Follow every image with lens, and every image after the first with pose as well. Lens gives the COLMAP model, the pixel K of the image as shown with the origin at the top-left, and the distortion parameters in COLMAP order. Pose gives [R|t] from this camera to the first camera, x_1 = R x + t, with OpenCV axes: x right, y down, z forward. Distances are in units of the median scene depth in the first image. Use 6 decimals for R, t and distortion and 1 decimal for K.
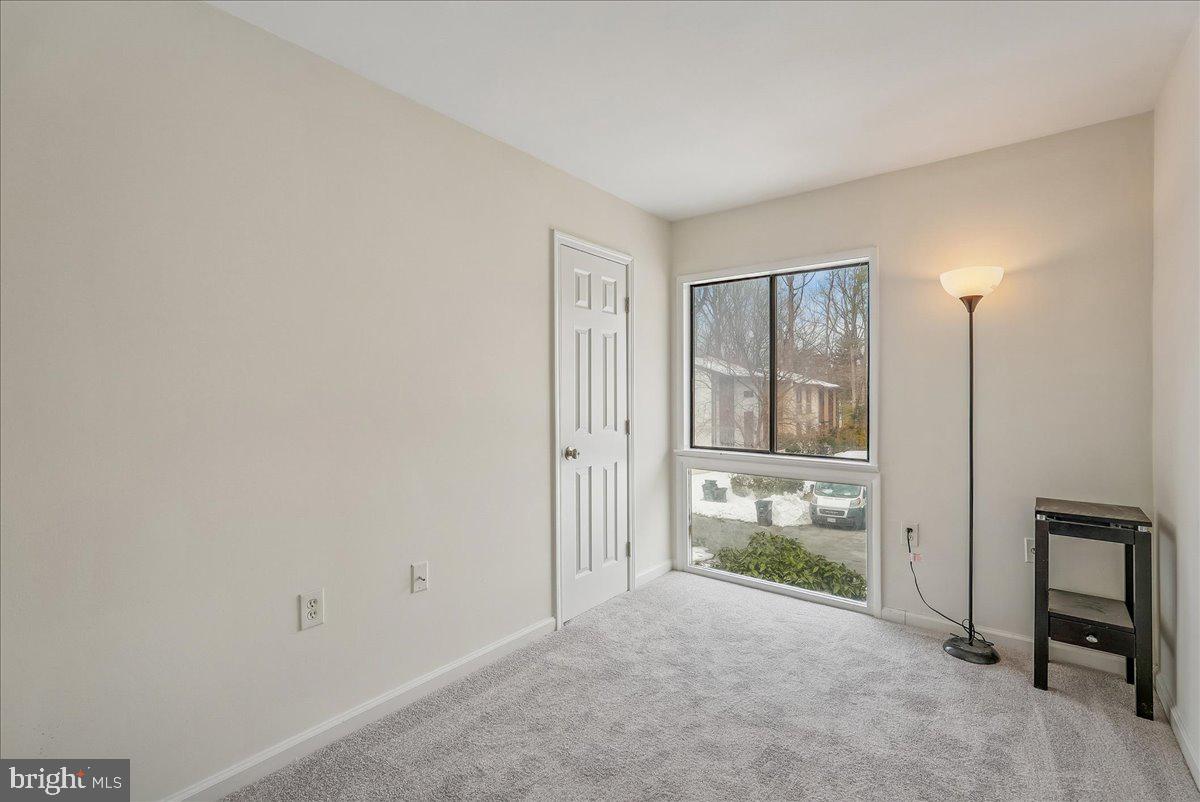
lens RADIAL K [[535.3, 0, 607.5], [0, 535.3, 394.4], [0, 0, 1]] dist [-0.002094, 0.000651]
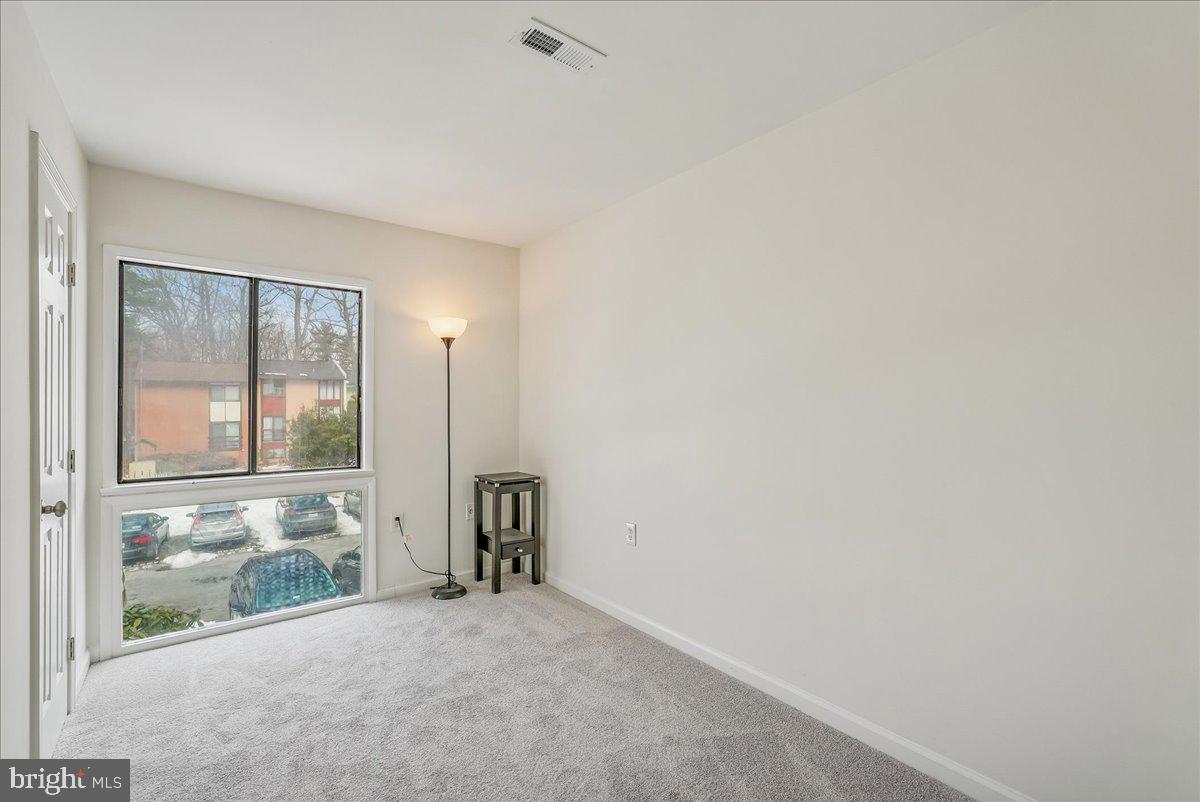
lens RADIAL K [[535.3, 0, 602.5], [0, 535.3, 404.4], [0, 0, 1]] dist [-0.002094, 0.000651]
pose [[0.235892, -0.002200, 0.971777, -0.554911], [0.004617, 0.999989, 0.001143, -0.007980], [-0.971768, 0.004217, 0.235899, 0.272575]]
